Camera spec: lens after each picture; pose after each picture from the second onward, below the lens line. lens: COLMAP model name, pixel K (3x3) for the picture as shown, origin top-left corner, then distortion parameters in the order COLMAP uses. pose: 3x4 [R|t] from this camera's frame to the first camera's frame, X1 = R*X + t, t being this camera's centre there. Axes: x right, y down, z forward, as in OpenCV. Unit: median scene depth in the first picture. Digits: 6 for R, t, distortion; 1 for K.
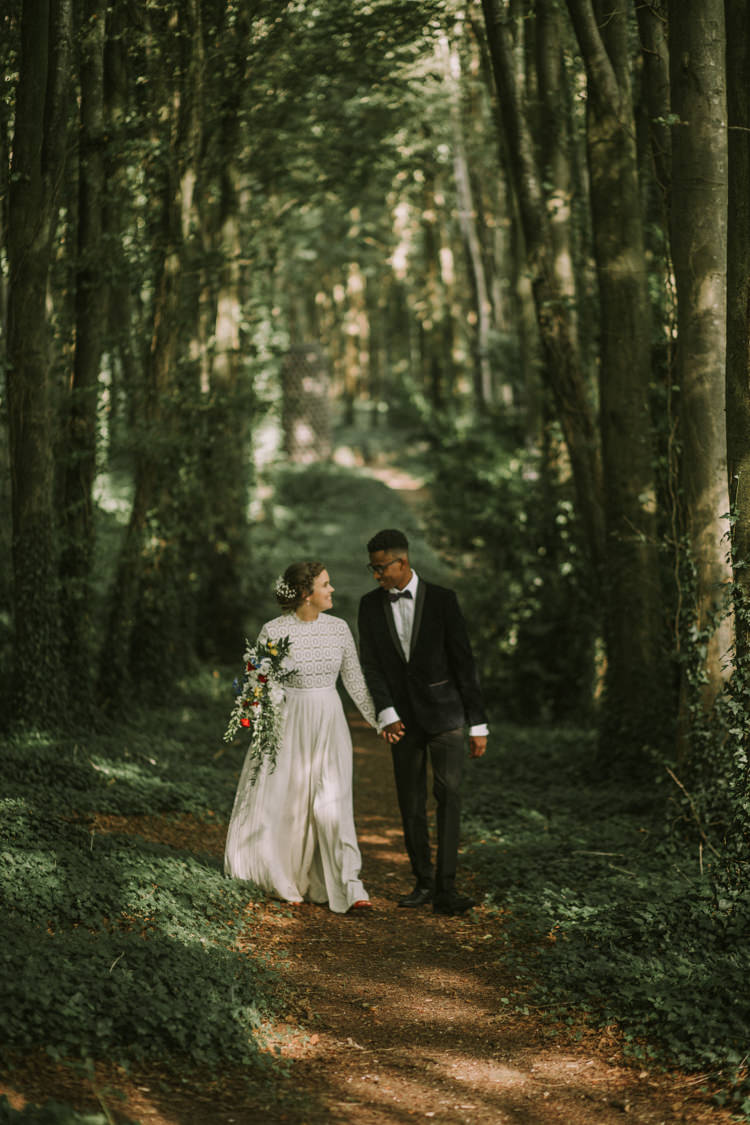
lens RADIAL K [[2690.0, 0, 375.0], [0, 2690.0, 562.5], [0, 0, 1]] dist [0.019430, -3.049602]
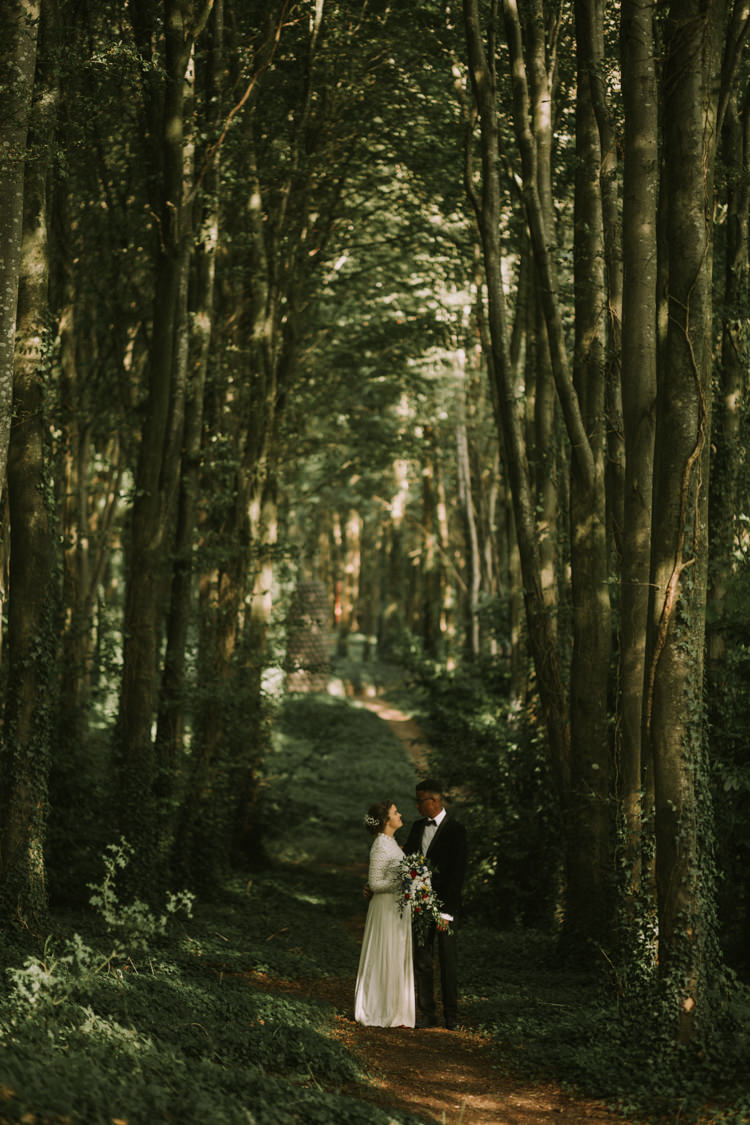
lens RADIAL K [[2690.0, 0, 375.0], [0, 2690.0, 562.5], [0, 0, 1]] dist [0.019430, -3.049602]
pose [[0.998651, 0.051531, 0.006335, -0.015812], [-0.050838, 0.995325, -0.082115, -0.004011], [-0.010537, 0.081682, 0.996603, -0.209523]]
